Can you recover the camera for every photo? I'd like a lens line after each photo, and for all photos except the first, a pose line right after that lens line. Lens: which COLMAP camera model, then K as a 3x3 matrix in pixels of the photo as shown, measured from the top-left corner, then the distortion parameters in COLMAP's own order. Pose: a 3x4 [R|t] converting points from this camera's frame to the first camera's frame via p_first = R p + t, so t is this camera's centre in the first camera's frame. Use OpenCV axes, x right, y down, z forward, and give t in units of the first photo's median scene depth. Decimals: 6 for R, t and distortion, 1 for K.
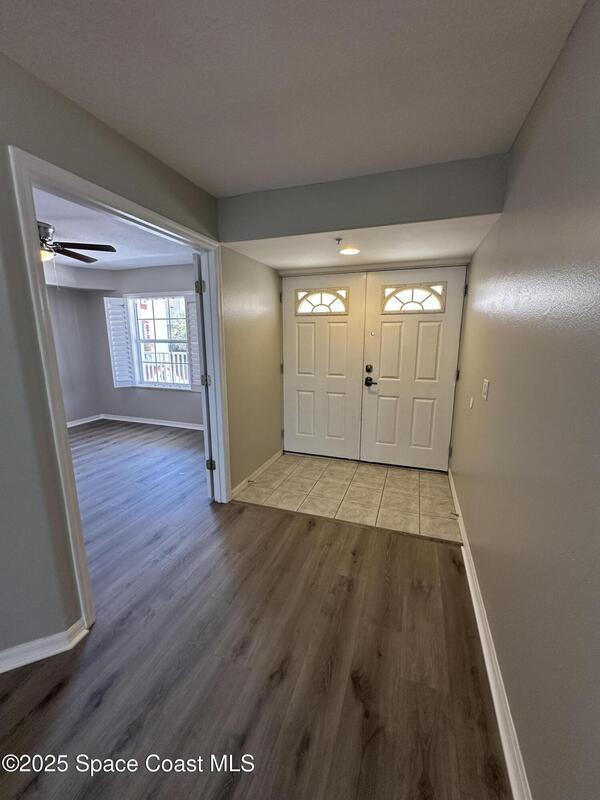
lens RADIAL K [[321.4, 0, 300.0], [0, 321.4, 400.0], [0, 0, 1]] dist [0.000115, -0.000025]
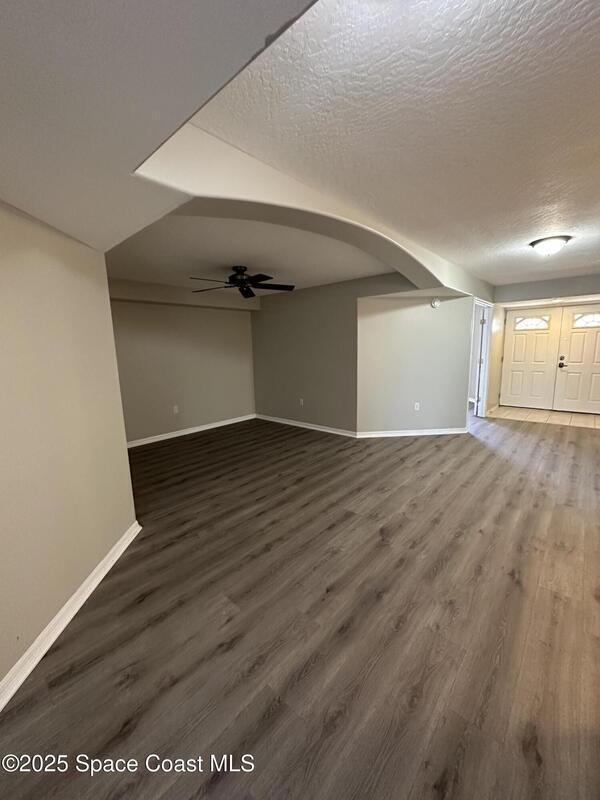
lens RADIAL K [[321.4, 0, 300.0], [0, 321.4, 400.0], [0, 0, 1]] dist [0.000115, -0.000025]
pose [[0.927416, 0.037421, -0.372155, -0.481261], [-0.049043, 0.998559, -0.021809, 0.256497], [0.370802, 0.038477, 0.927914, -1.251378]]
